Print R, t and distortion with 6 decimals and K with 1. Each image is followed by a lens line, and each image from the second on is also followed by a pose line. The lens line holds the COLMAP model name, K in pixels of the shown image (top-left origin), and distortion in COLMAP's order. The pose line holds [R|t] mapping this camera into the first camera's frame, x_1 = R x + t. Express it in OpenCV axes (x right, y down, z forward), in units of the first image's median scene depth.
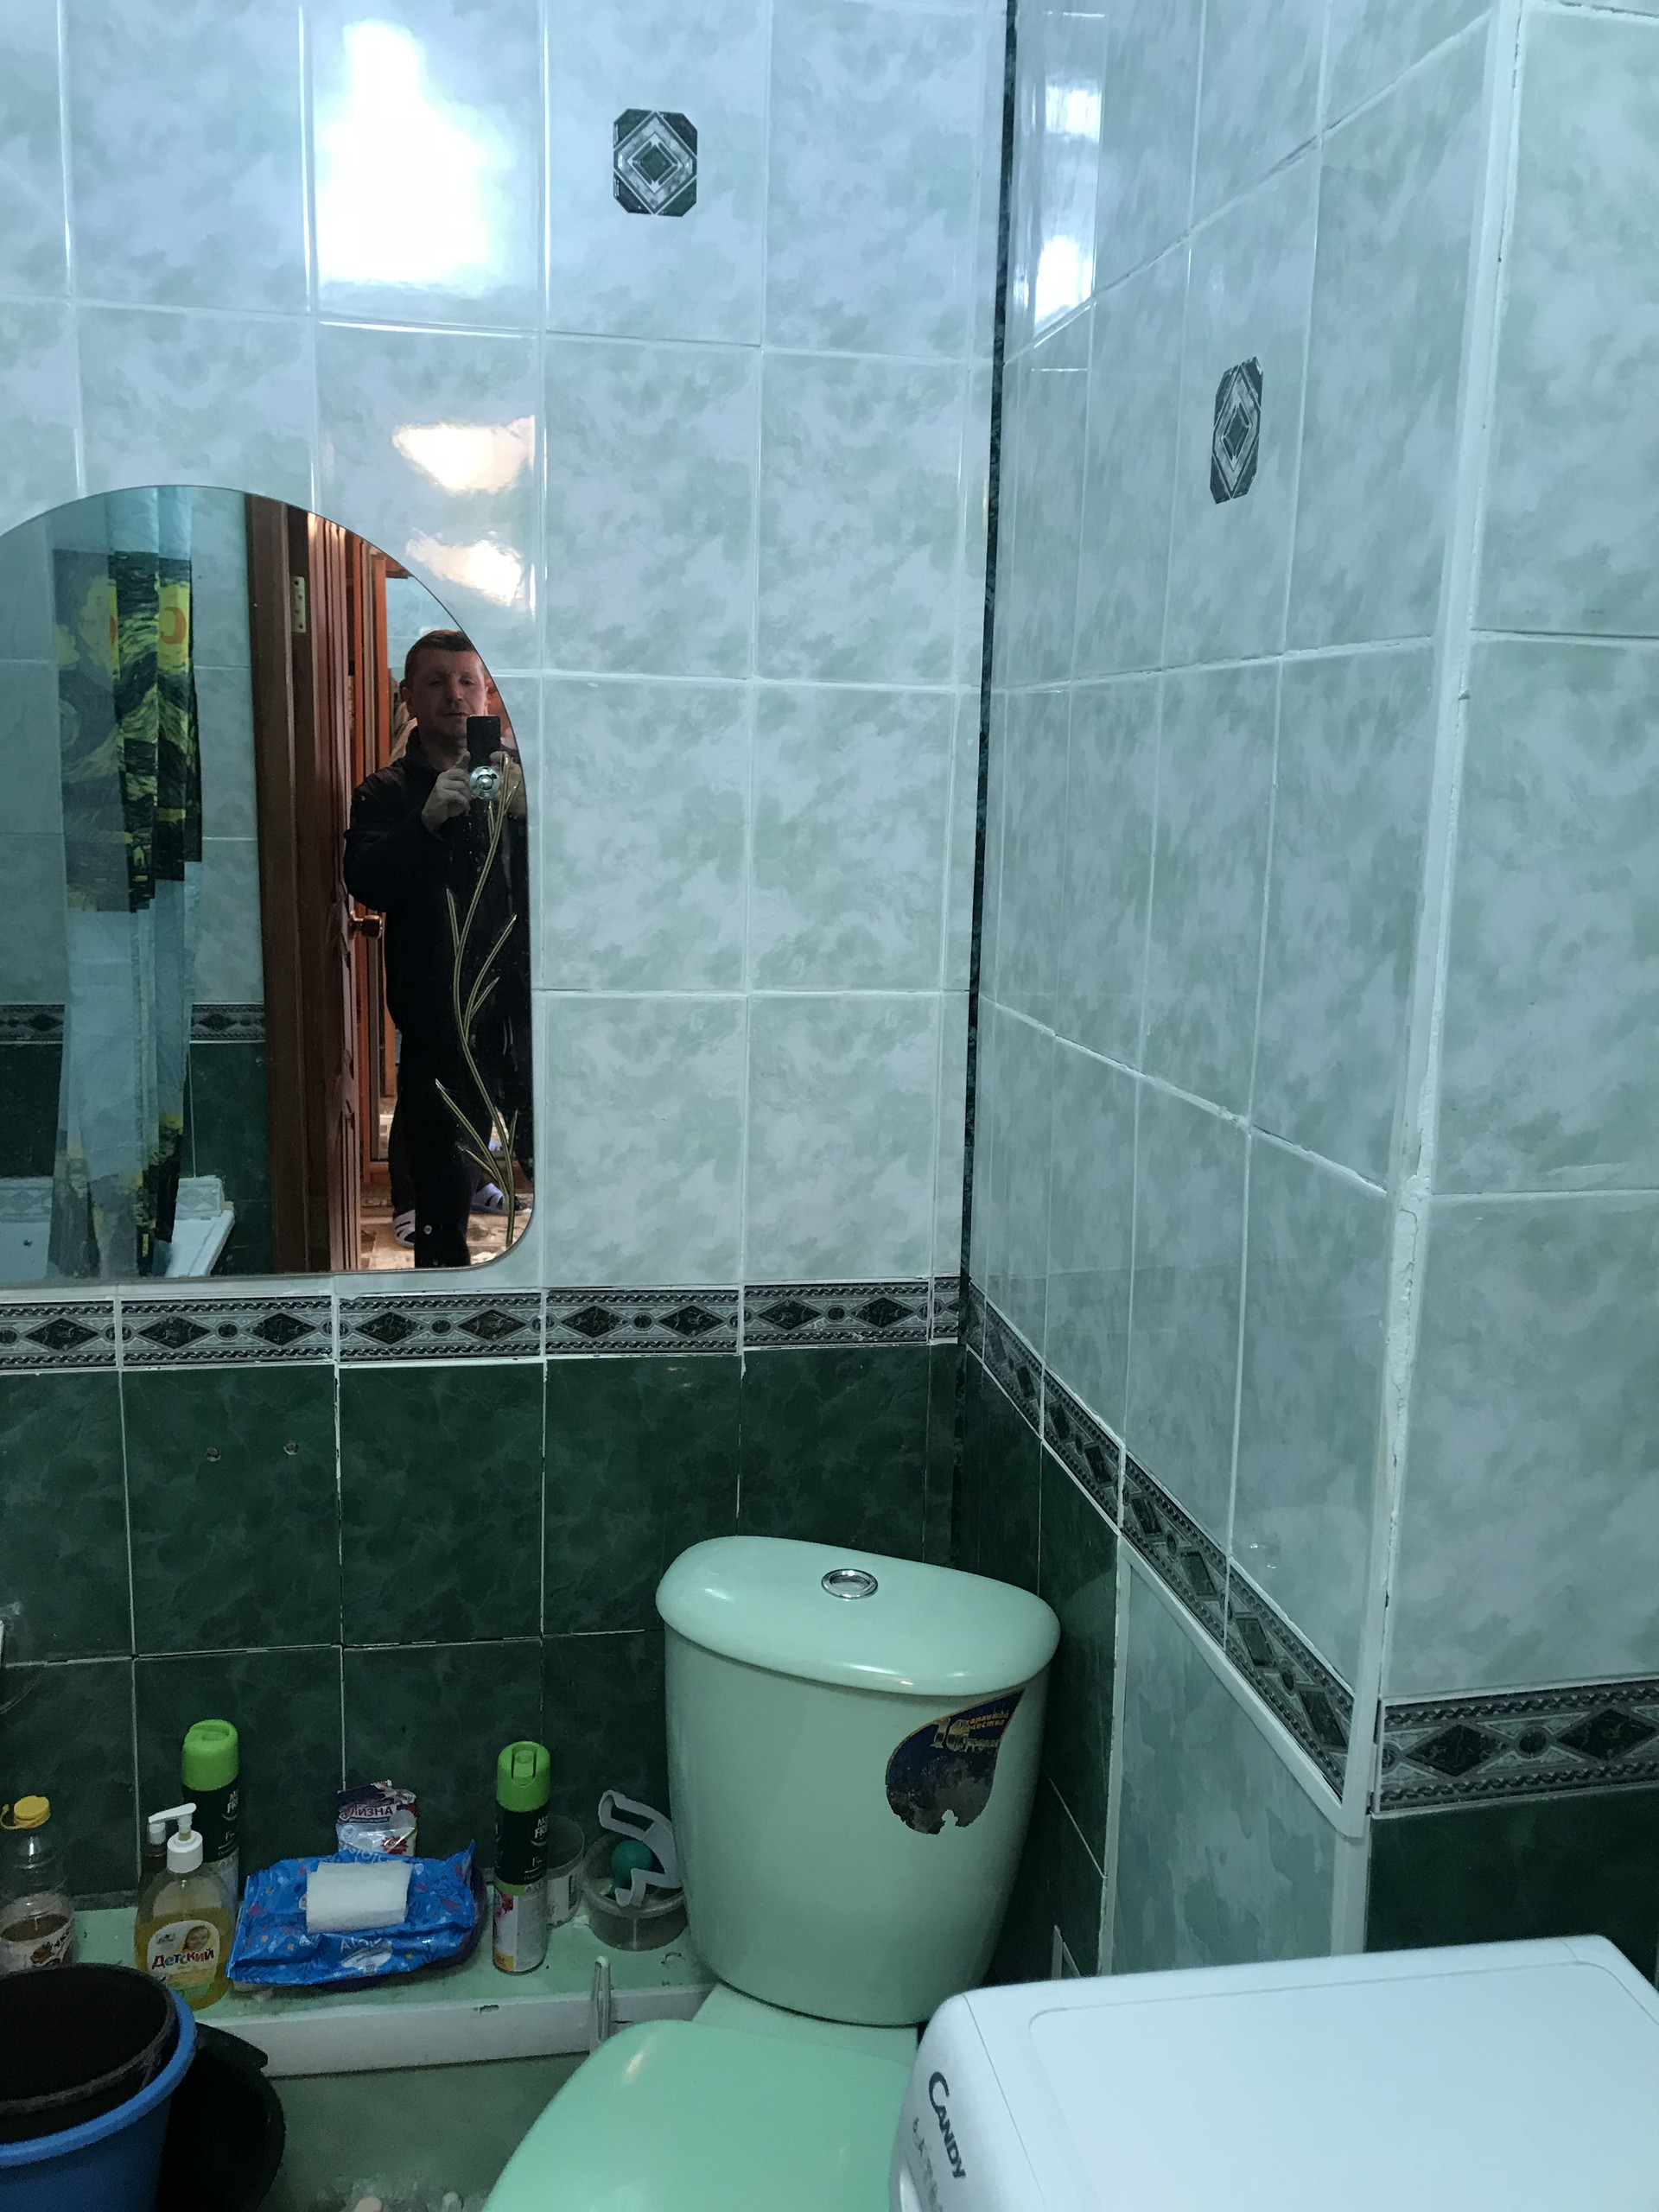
lens RADIAL K [[1826.6, 0, 828.0], [0, 1826.6, 1086.4], [0, 0, 1]] dist [0.022312, 0.016732]
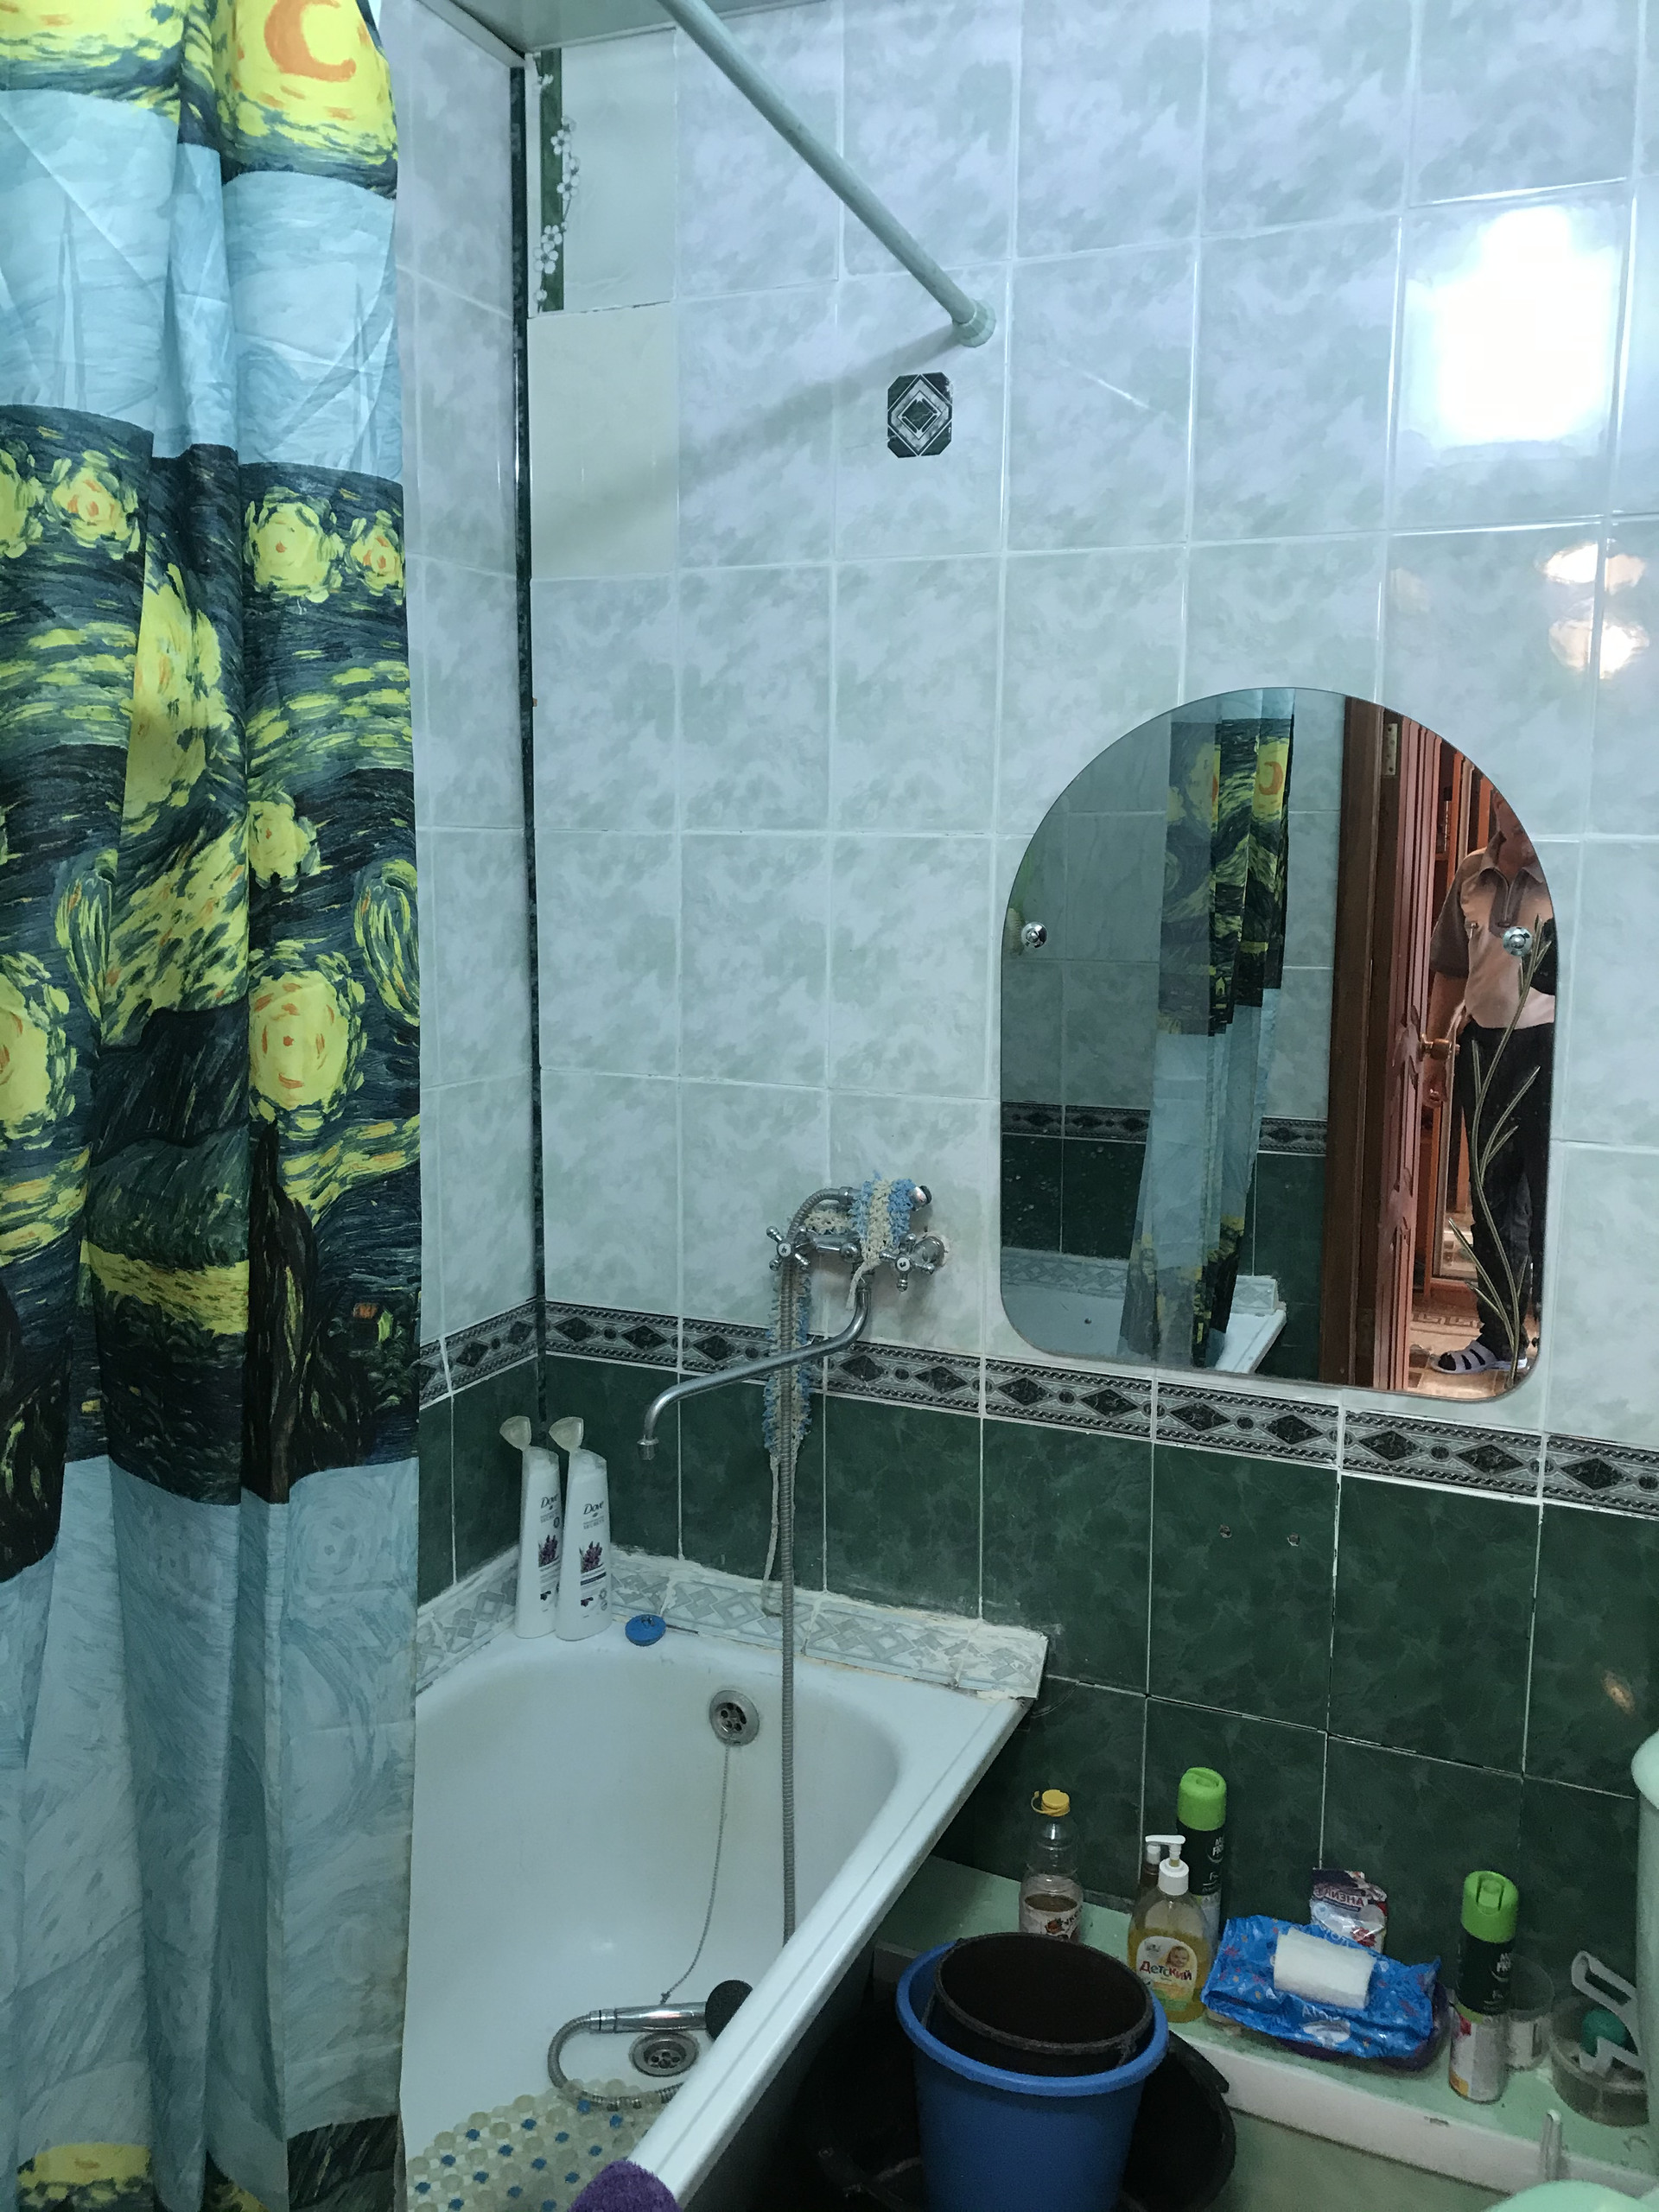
lens RADIAL K [[1826.6, 0, 824.3], [0, 1826.6, 1111.9], [0, 0, 1]] dist [0.022312, 0.016732]
pose [[0.829065, 0.064392, -0.555432, 0.065890], [-0.085502, 0.996264, -0.012126, -0.019754], [0.552576, 0.057544, 0.831474, -0.079284]]
